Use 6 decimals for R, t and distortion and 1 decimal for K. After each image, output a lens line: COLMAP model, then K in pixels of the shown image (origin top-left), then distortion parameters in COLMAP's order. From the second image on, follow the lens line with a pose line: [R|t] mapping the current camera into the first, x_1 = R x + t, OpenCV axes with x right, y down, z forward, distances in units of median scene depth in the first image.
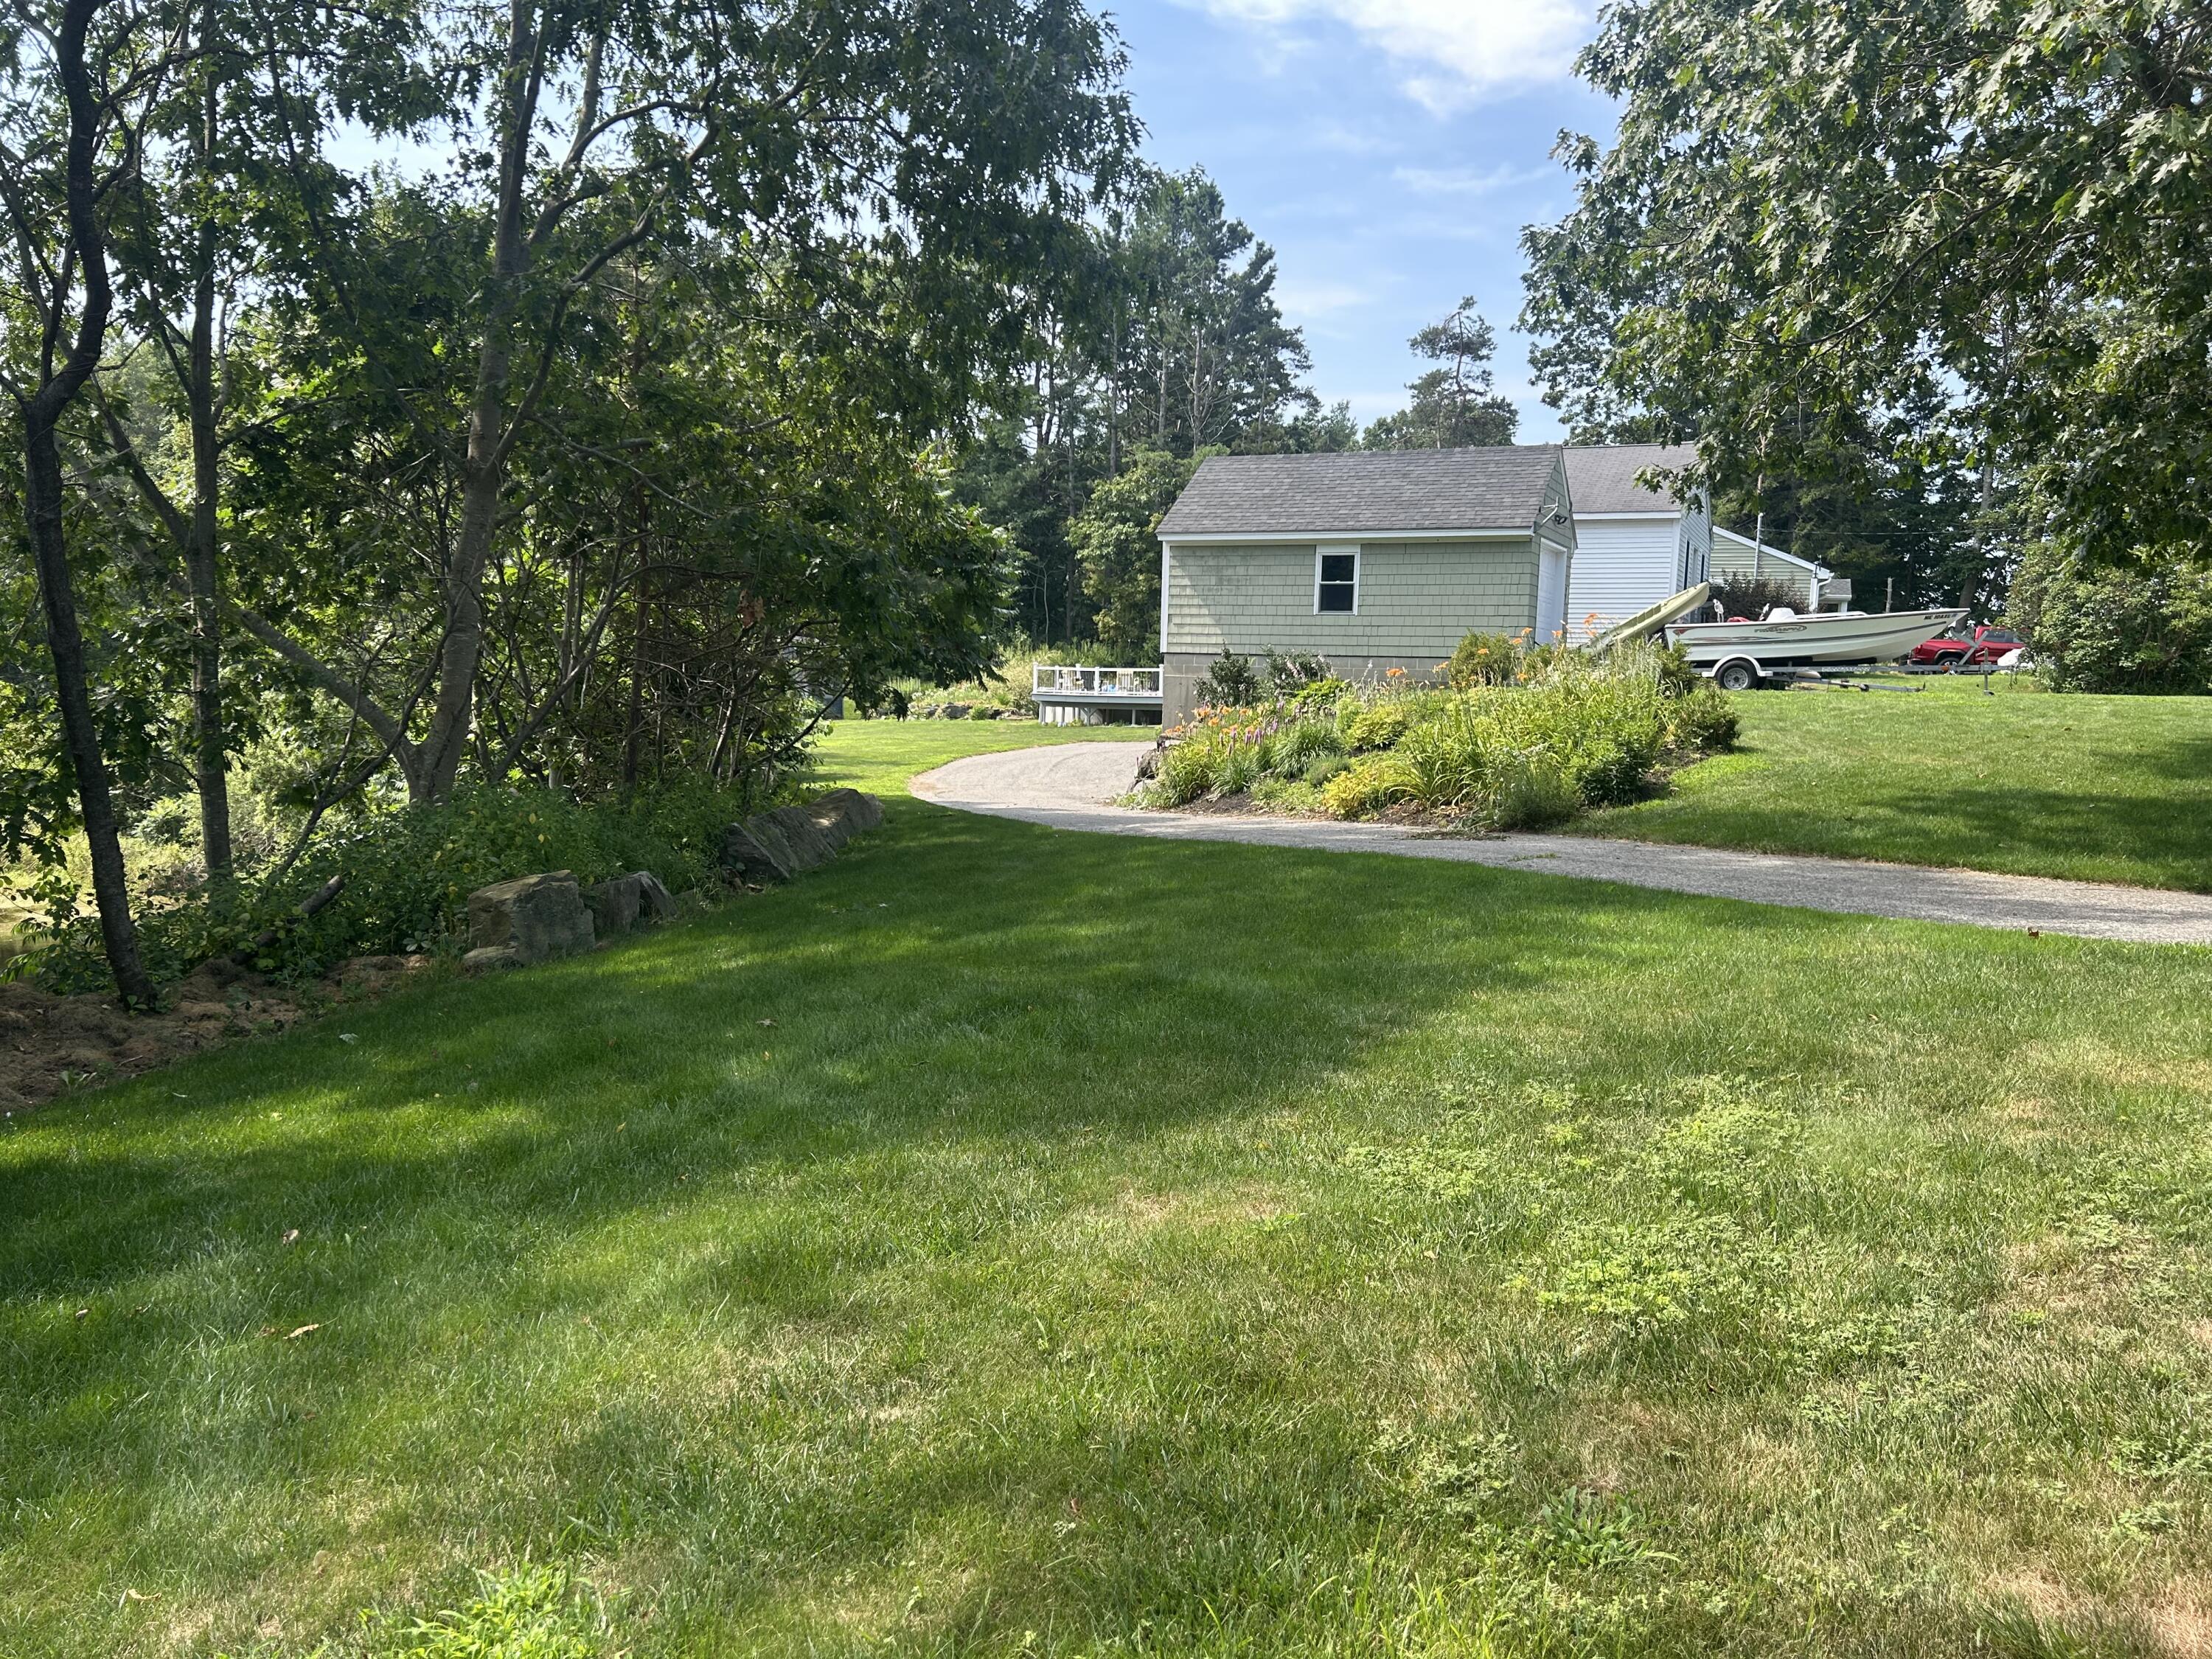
lens RADIAL K [[1674.2, 0, 1084.6], [0, 1674.2, 833.7], [0, 0, 1]] dist [0.069100, -0.077237]
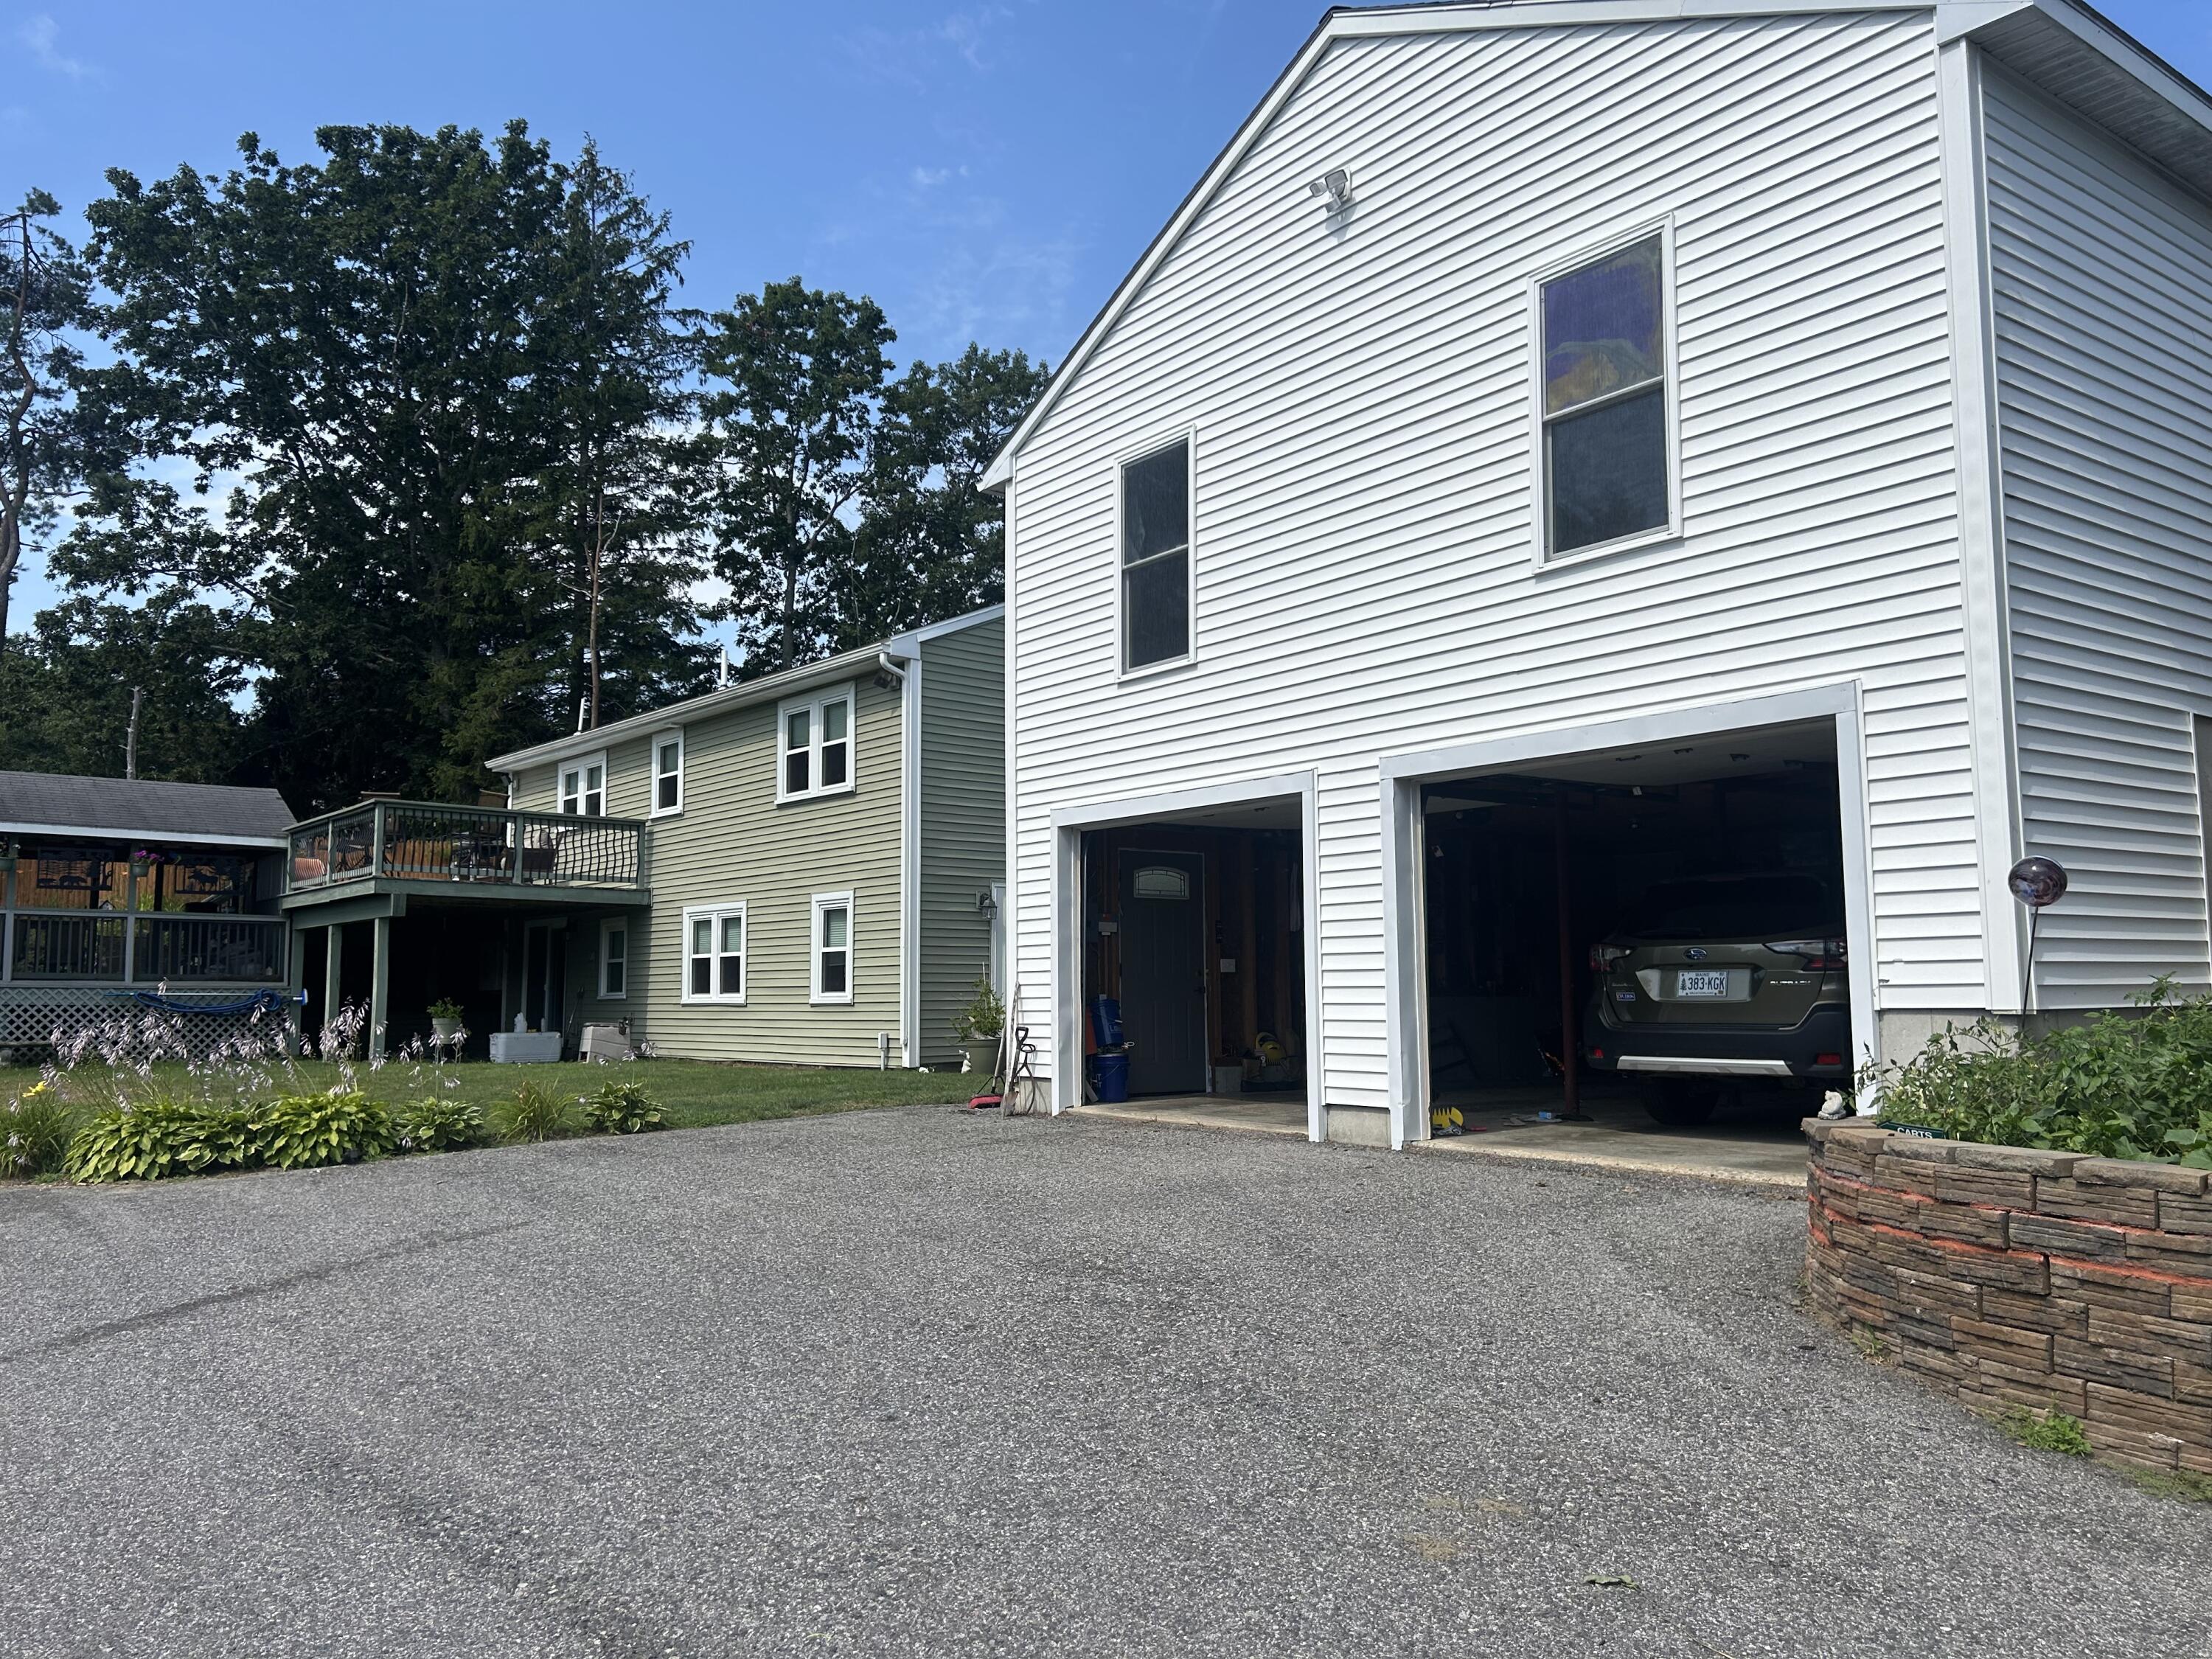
lens RADIAL K [[1669.2, 0, 1093.1], [0, 1669.2, 849.8], [0, 0, 1]] dist [0.064948, -0.072366]
pose [[0.495927, 0.046295, 0.867129, -0.176387], [0.101478, 0.988646, -0.110820, -0.166455], [-0.862414, 0.142953, 0.485599, 2.154398]]
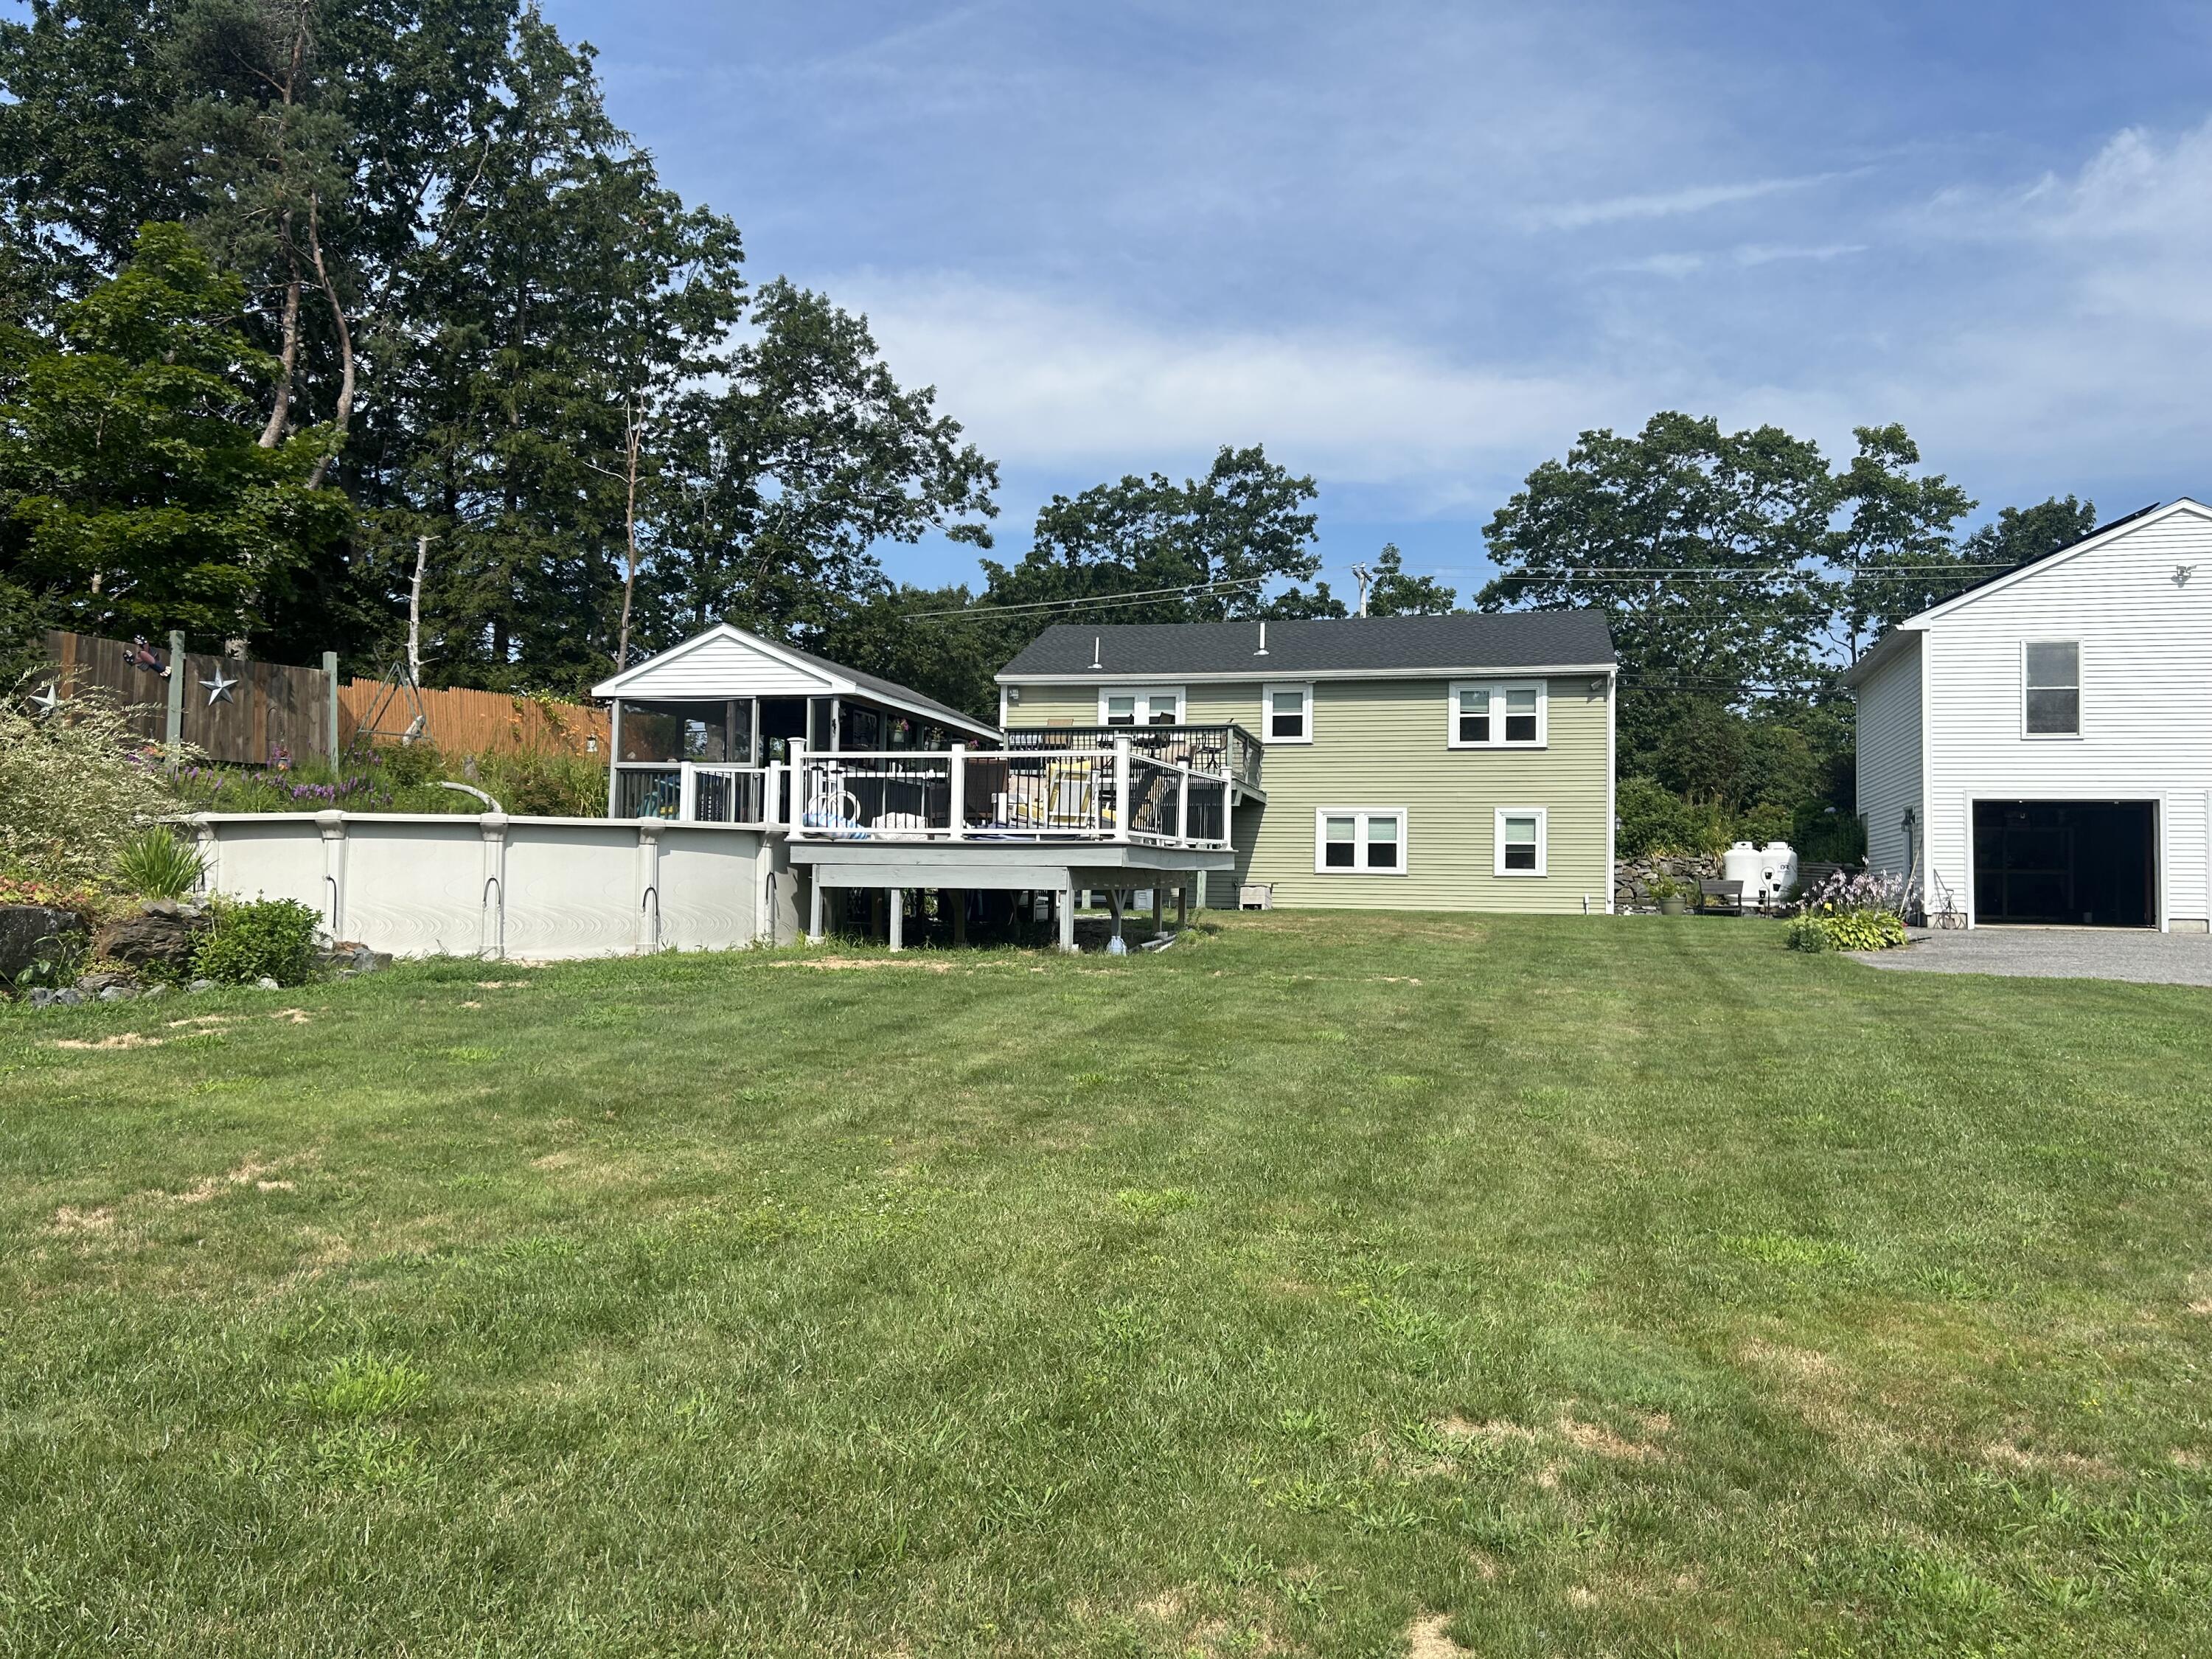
lens RADIAL K [[1660.9, 0, 1095.2], [0, 1660.9, 824.4], [0, 0, 1]] dist [0.139333, -0.204088]
pose [[-0.135665, 0.011507, 0.990688, -1.070053], [0.075135, 0.997173, -0.001293, -0.298512], [-0.987902, 0.074260, -0.136146, 3.609804]]
